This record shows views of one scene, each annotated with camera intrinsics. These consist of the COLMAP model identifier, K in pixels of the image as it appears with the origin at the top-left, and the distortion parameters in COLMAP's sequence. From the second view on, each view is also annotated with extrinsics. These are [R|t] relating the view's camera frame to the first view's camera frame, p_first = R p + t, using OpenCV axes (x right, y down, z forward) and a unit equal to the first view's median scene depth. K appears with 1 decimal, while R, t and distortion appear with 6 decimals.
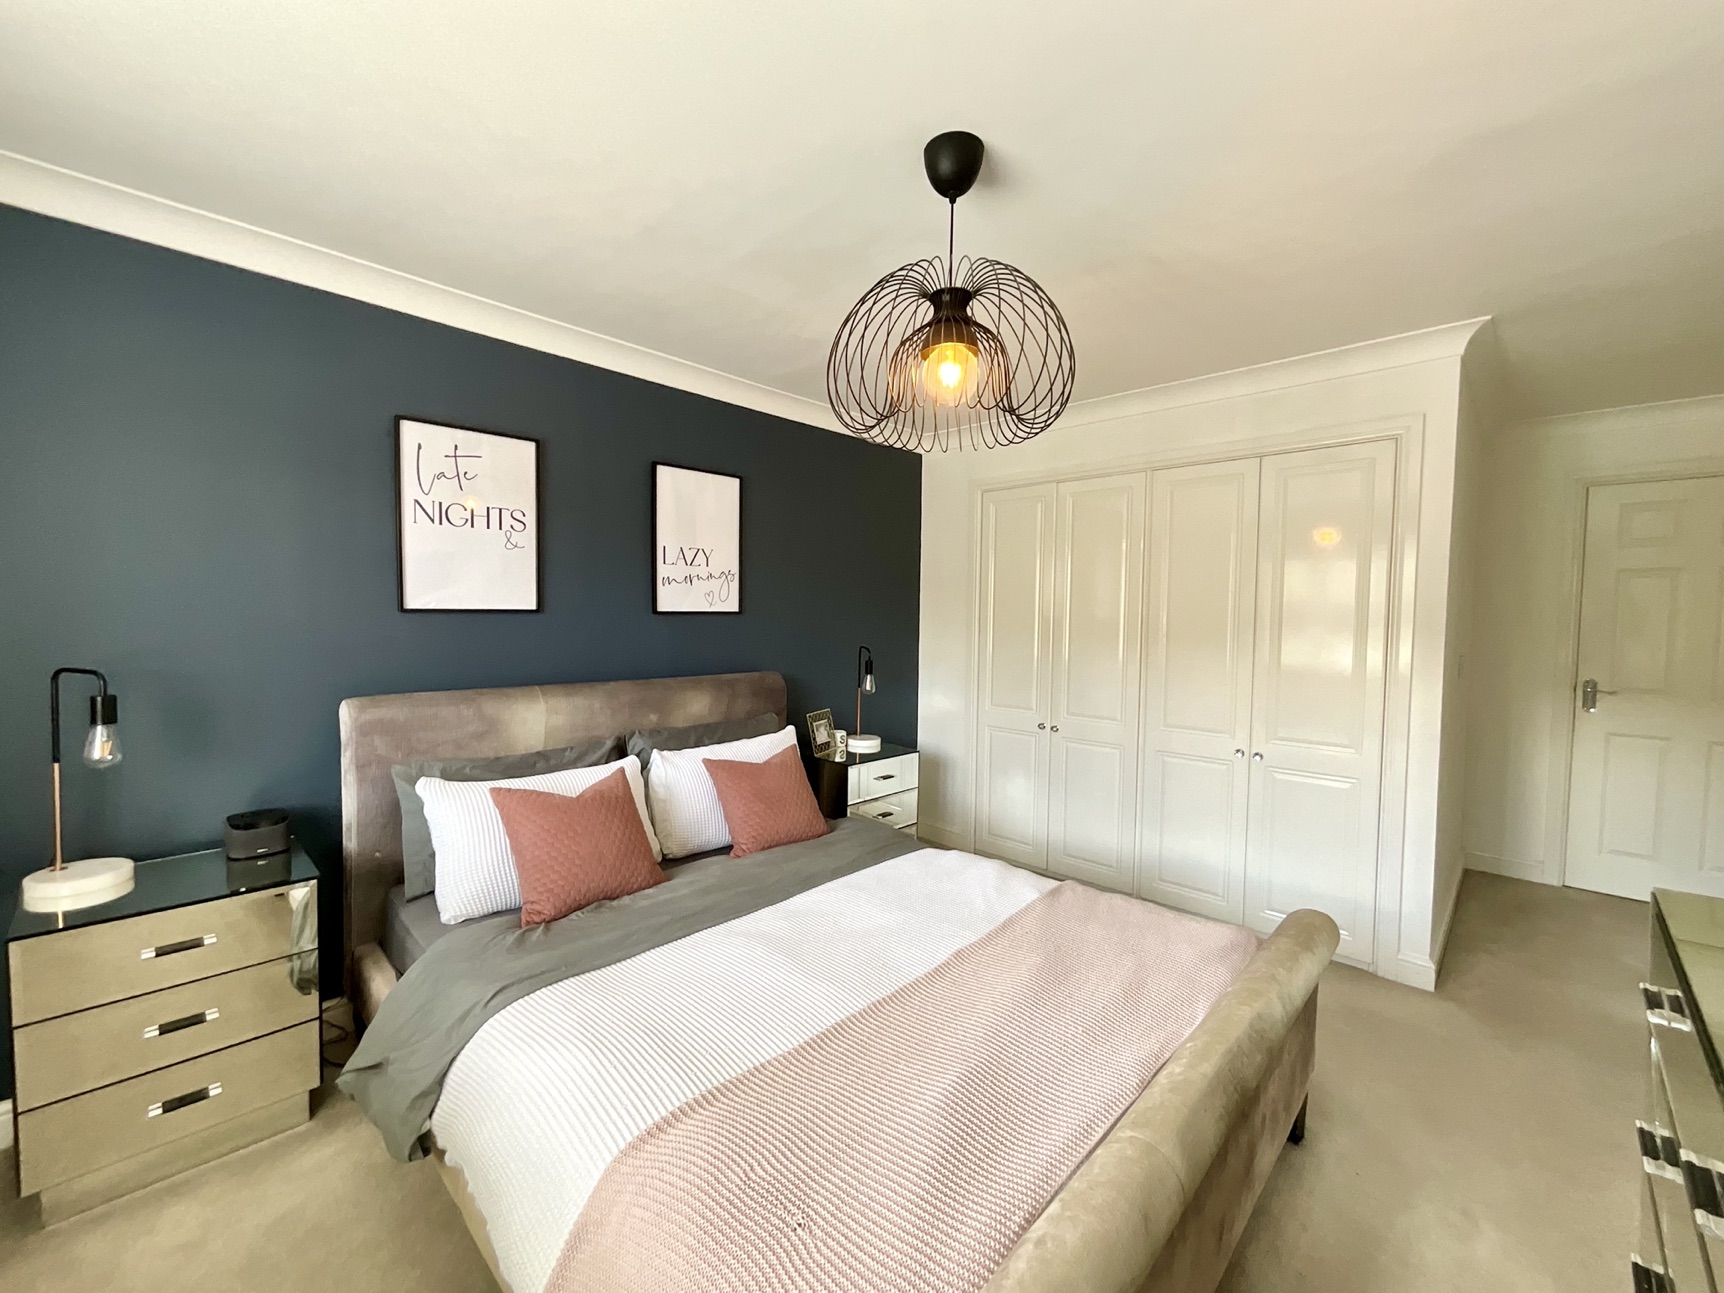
lens RADIAL K [[706.0, 0, 870.0], [0, 706.0, 637.6], [0, 0, 1]] dist [0.003524, -0.002090]
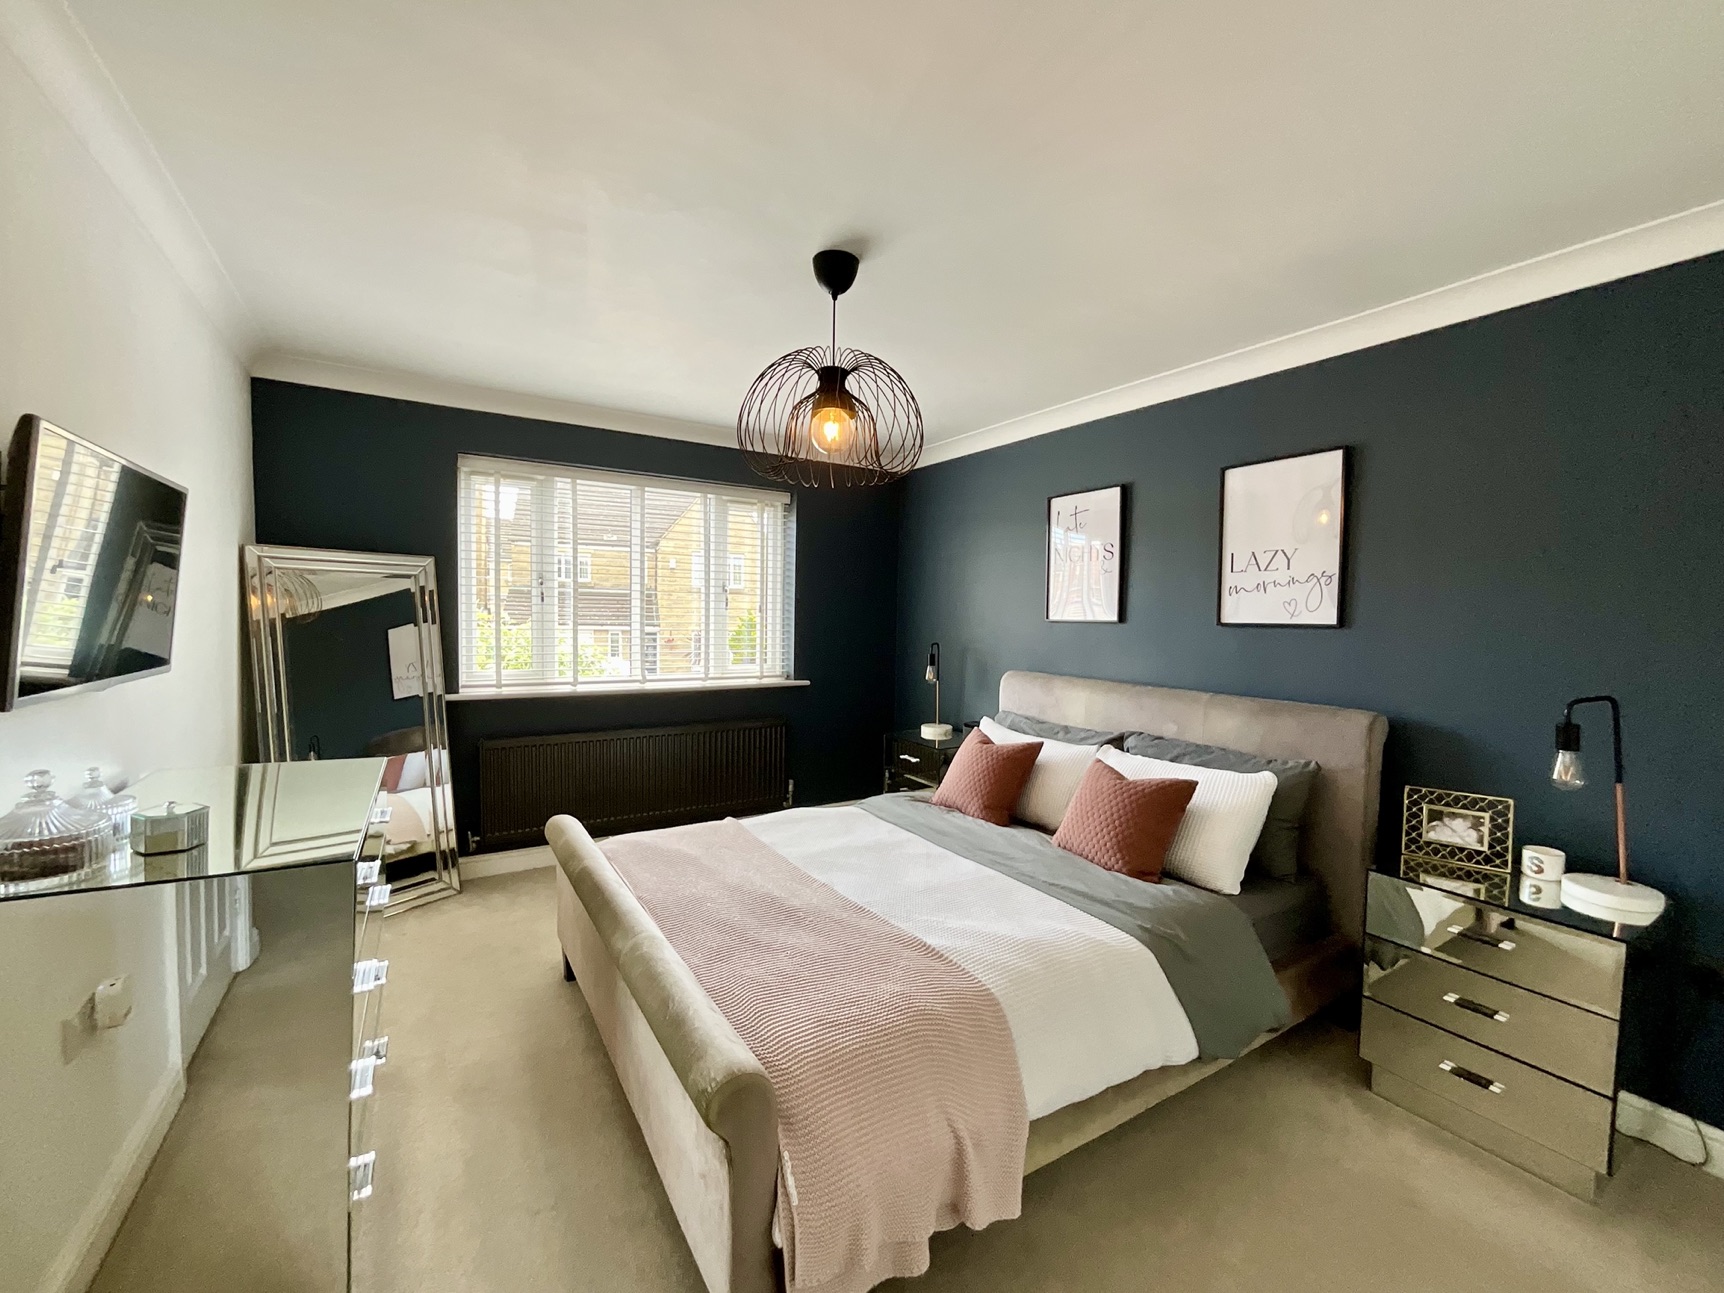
lens RADIAL K [[706.0, 0, 871.4], [0, 706.0, 648.9], [0, 0, 1]] dist [0.003524, -0.002090]
pose [[-0.246202, 0.029952, -0.968756, 0.719152], [-0.055996, 0.997413, 0.045069, -0.017912], [0.967600, 0.065342, -0.243888, 0.749564]]
